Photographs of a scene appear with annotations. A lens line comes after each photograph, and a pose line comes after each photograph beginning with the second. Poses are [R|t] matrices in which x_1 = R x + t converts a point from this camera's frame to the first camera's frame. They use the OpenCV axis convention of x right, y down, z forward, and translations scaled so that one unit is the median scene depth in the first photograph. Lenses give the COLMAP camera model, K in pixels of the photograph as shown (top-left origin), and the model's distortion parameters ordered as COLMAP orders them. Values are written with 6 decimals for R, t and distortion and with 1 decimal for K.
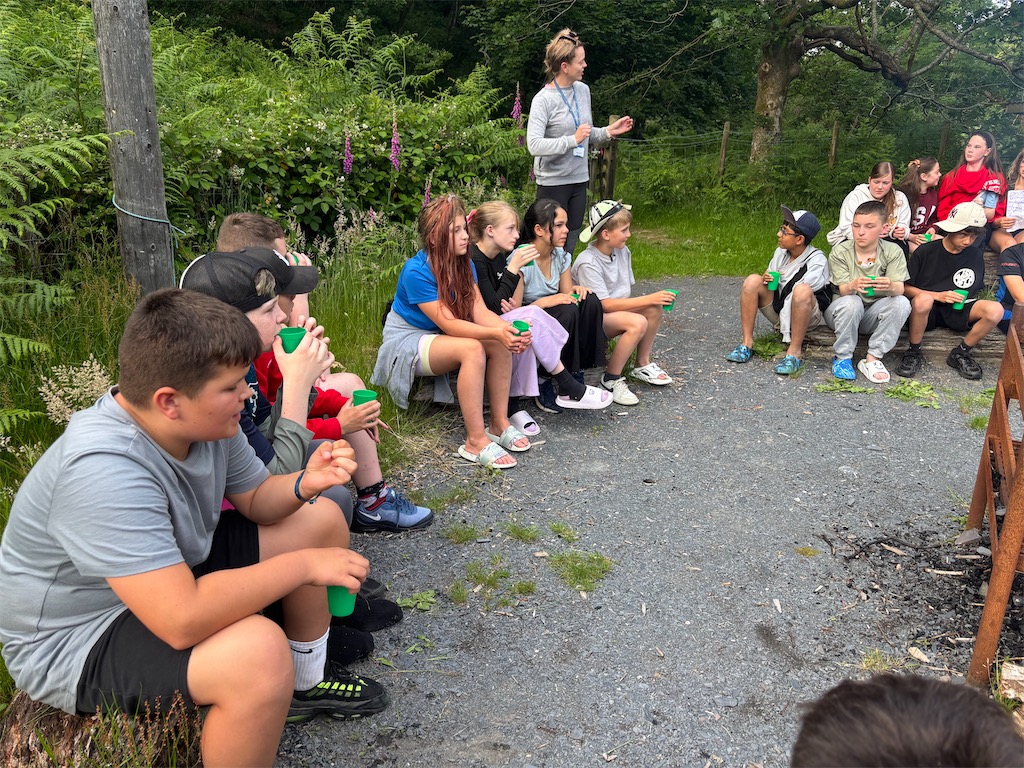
lens RADIAL K [[778.1, 0, 512.0], [0, 778.1, 384.0], [0, 0, 1]] dist [0.097444, -0.107422]
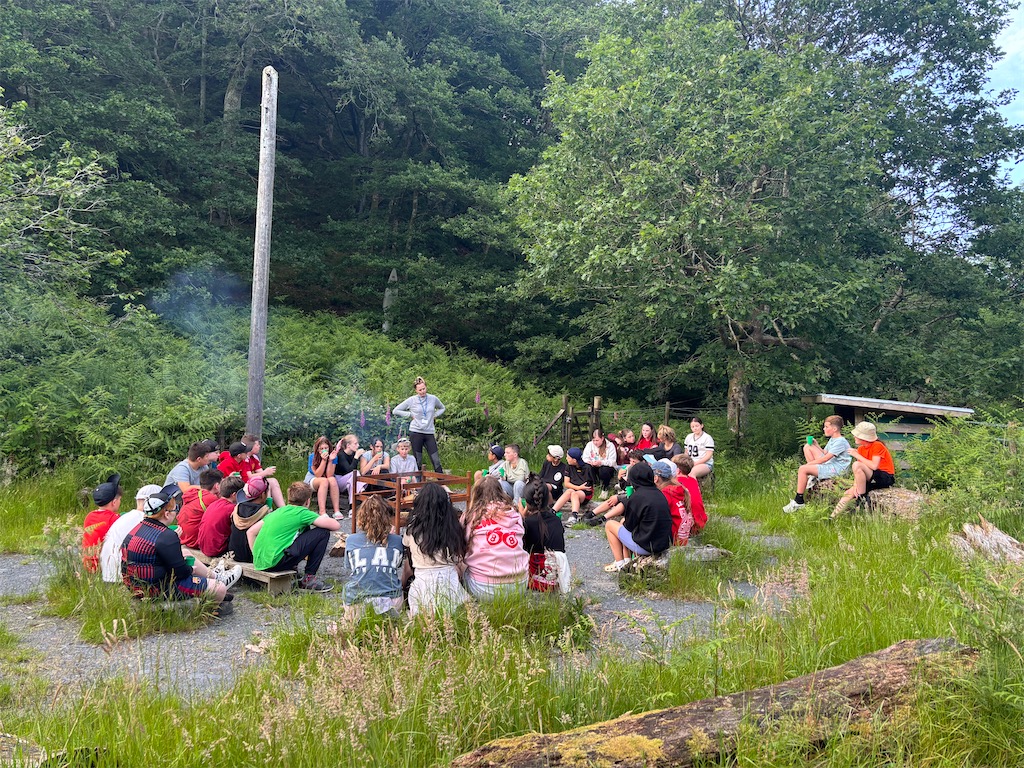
lens RADIAL K [[795.6, 0, 506.1], [0, 795.6, 391.0], [0, 0, 1]] dist [0.017258, -0.002311]
pose [[0.943028, 0.002645, -0.332702, 1.455825], [-0.107637, 0.948618, -0.297552, 0.417131], [0.314820, 0.316412, 0.894859, -1.457338]]
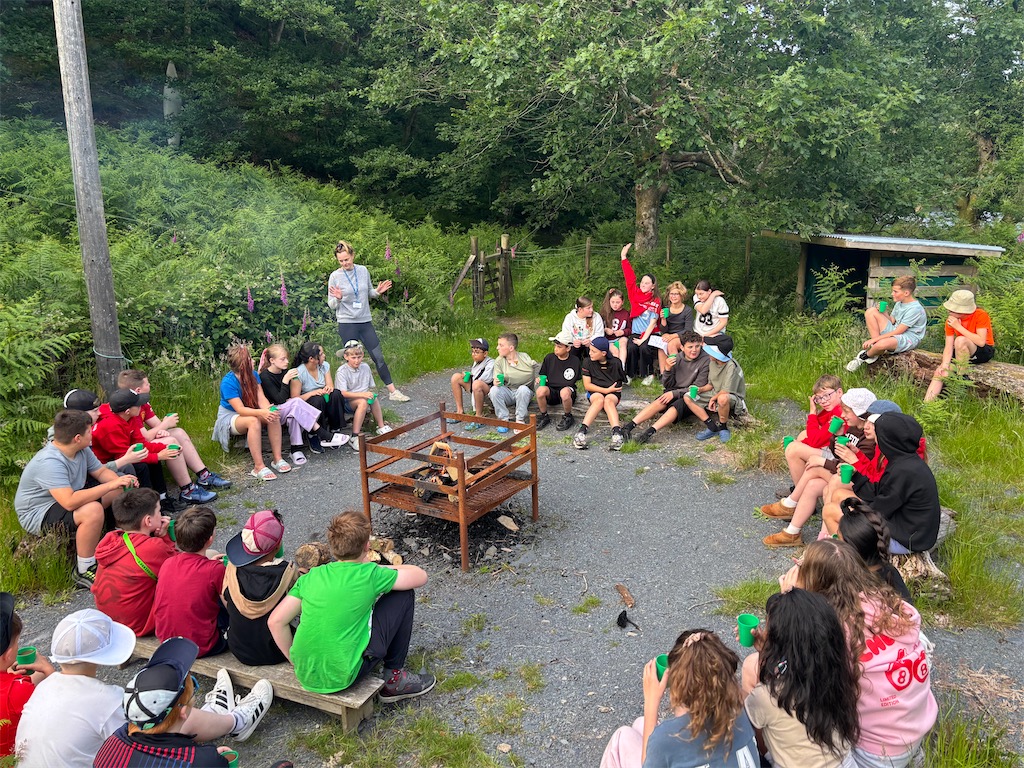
lens RADIAL K [[795.6, 0, 506.1], [0, 795.6, 391.0], [0, 0, 1]] dist [0.017258, -0.002311]
pose [[0.997476, -0.022476, -0.067347, 0.654224], [0.017878, 0.997518, -0.068112, 0.026062], [0.068711, 0.066736, 0.995402, -0.902727]]
